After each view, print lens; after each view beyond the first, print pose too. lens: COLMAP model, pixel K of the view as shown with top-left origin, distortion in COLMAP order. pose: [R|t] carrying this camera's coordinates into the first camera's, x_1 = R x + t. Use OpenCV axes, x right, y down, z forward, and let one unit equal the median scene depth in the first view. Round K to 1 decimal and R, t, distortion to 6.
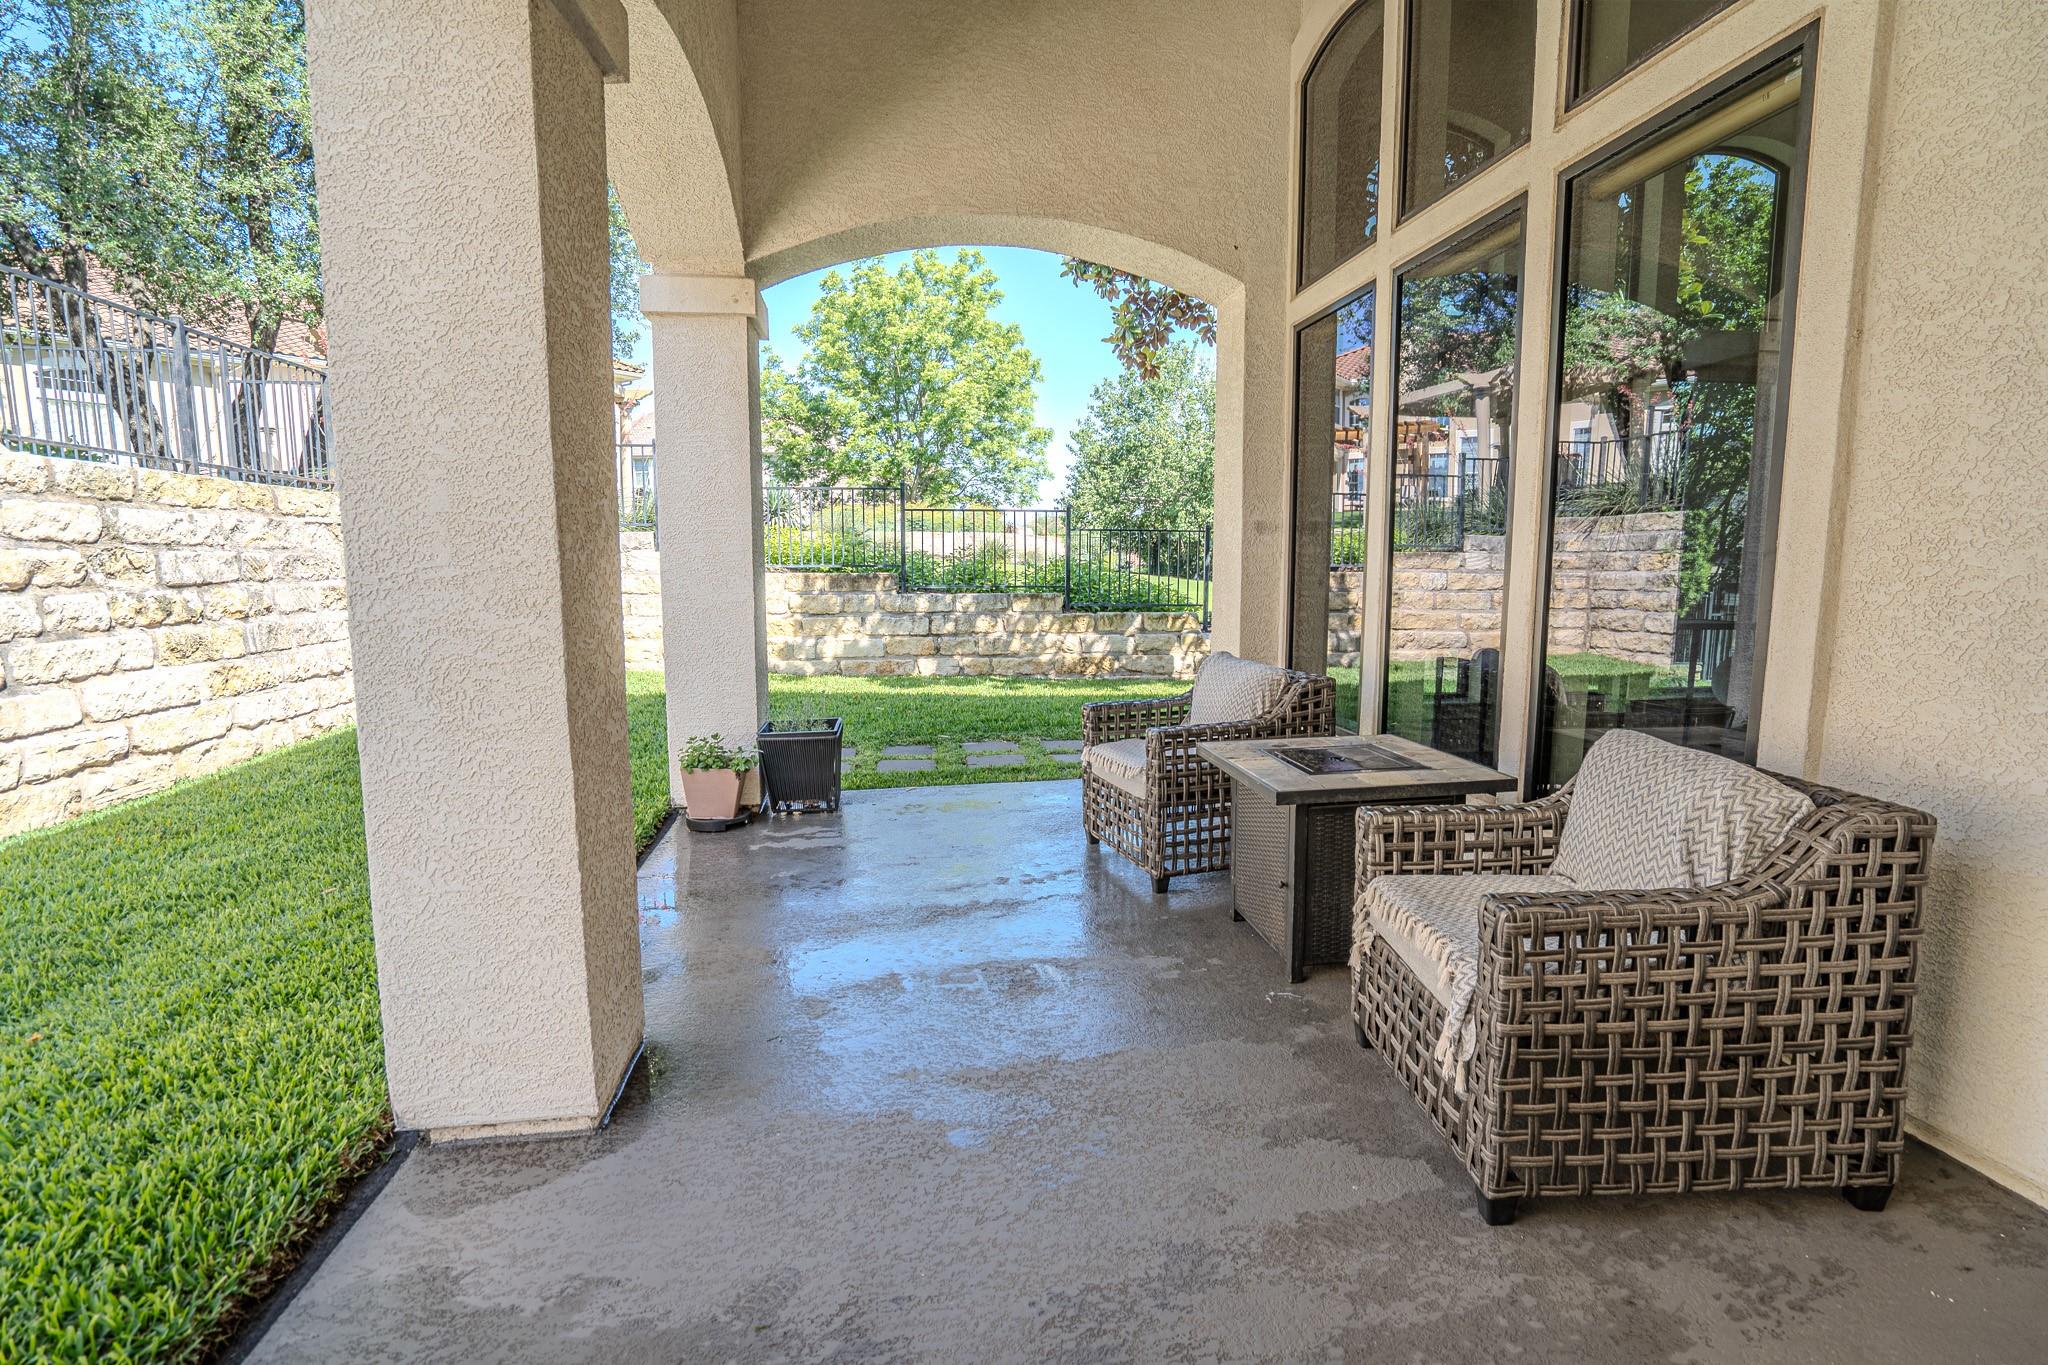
lens RADIAL K [[969.3, 0, 1024.0], [0, 969.3, 682.5], [0, 0, 1]] dist [-0.066483, 0.030149]
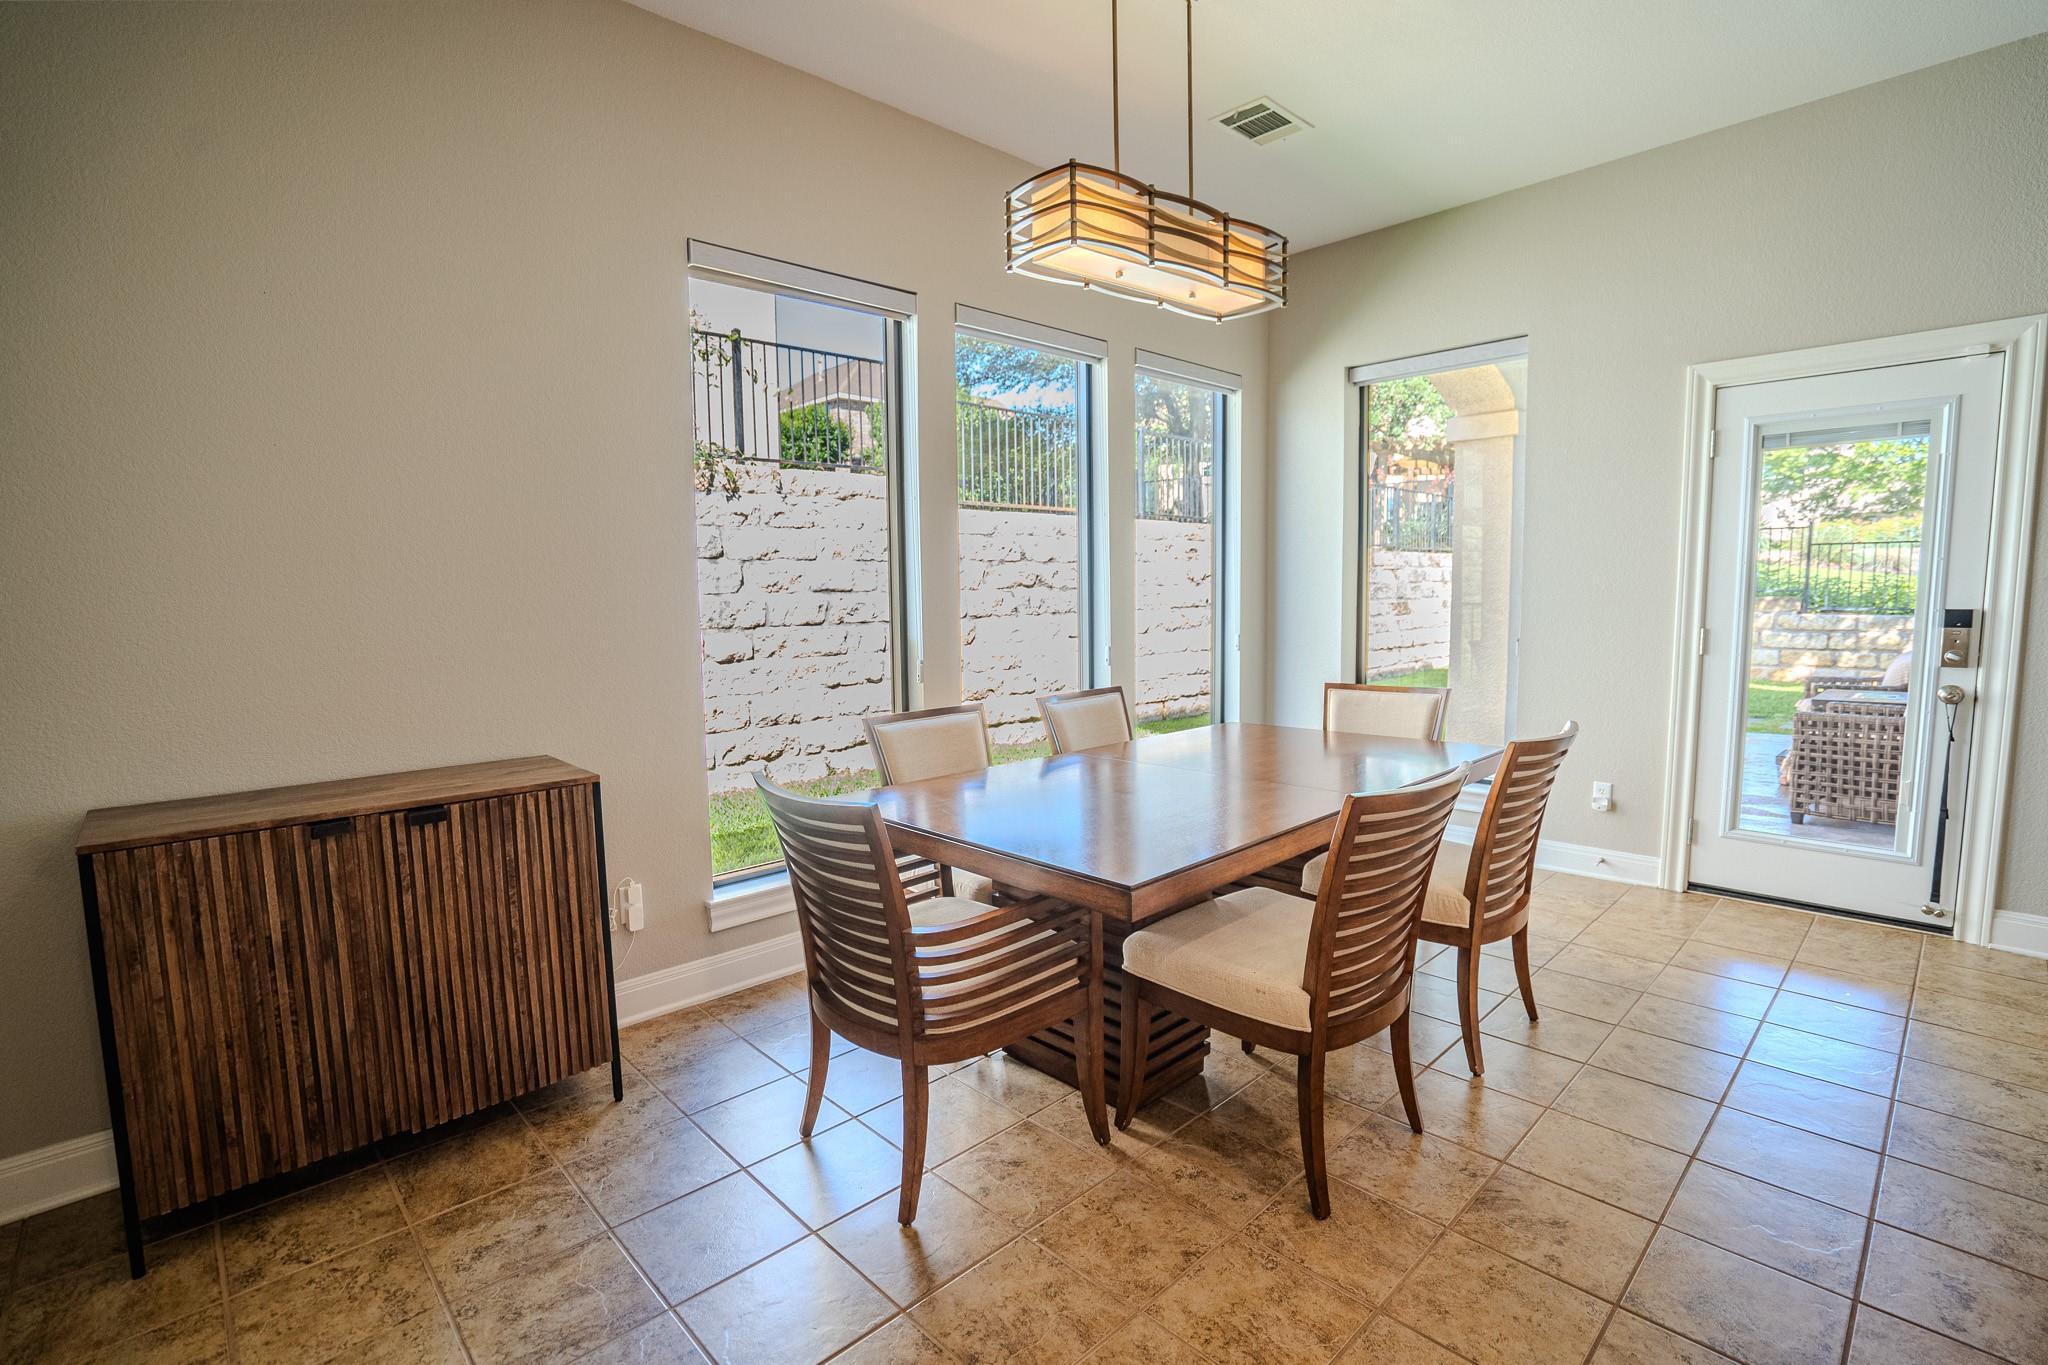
lens RADIAL K [[969.3, 0, 1024.0], [0, 969.3, 682.5], [0, 0, 1]] dist [-0.066483, 0.030149]
pose [[0.599282, 0.075735, -0.796947, 1.411494], [-0.088945, 0.995650, 0.027734, 0.274948], [0.795581, 0.054264, 0.603412, -2.827588]]
